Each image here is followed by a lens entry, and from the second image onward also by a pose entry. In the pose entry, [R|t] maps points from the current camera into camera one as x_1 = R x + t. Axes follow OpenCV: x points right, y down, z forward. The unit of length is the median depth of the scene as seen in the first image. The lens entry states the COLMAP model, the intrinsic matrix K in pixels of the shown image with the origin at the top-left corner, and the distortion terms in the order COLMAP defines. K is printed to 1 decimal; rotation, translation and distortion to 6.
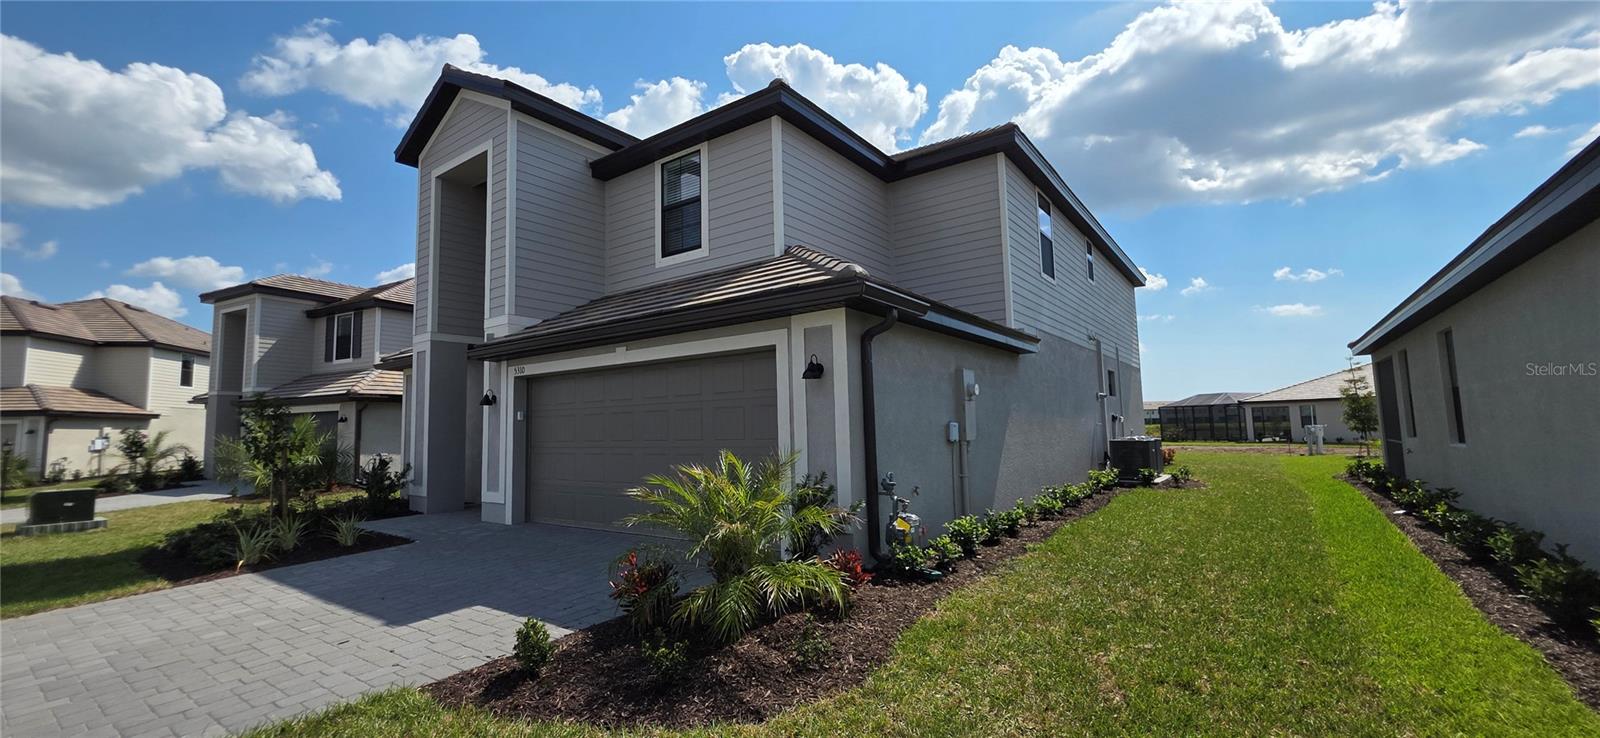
lens RADIAL K [[645.5, 0, 792.4], [0, 645.5, 369.7], [0, 0, 1]] dist [0.001618, -0.000337]
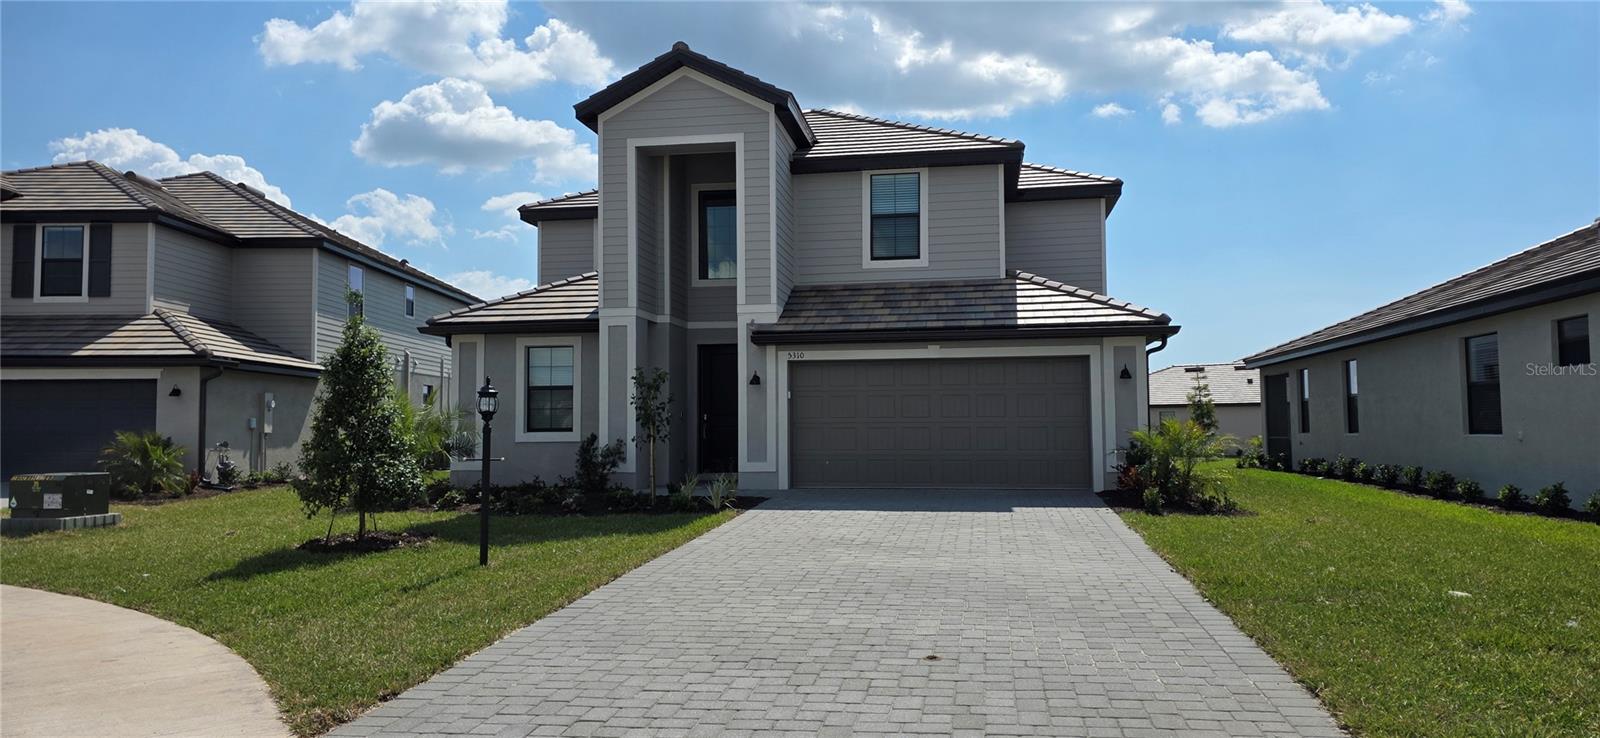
lens RADIAL K [[1083.6, 0, 807.9], [0, 1083.6, 367.7], [0, 0, 1]] dist [0.075818, -0.070344]
pose [[0.885486, 0.046743, 0.462309, -1.160748], [-0.056302, 0.998390, 0.006892, 0.007663], [-0.461243, -0.032132, 0.886692, -0.631908]]
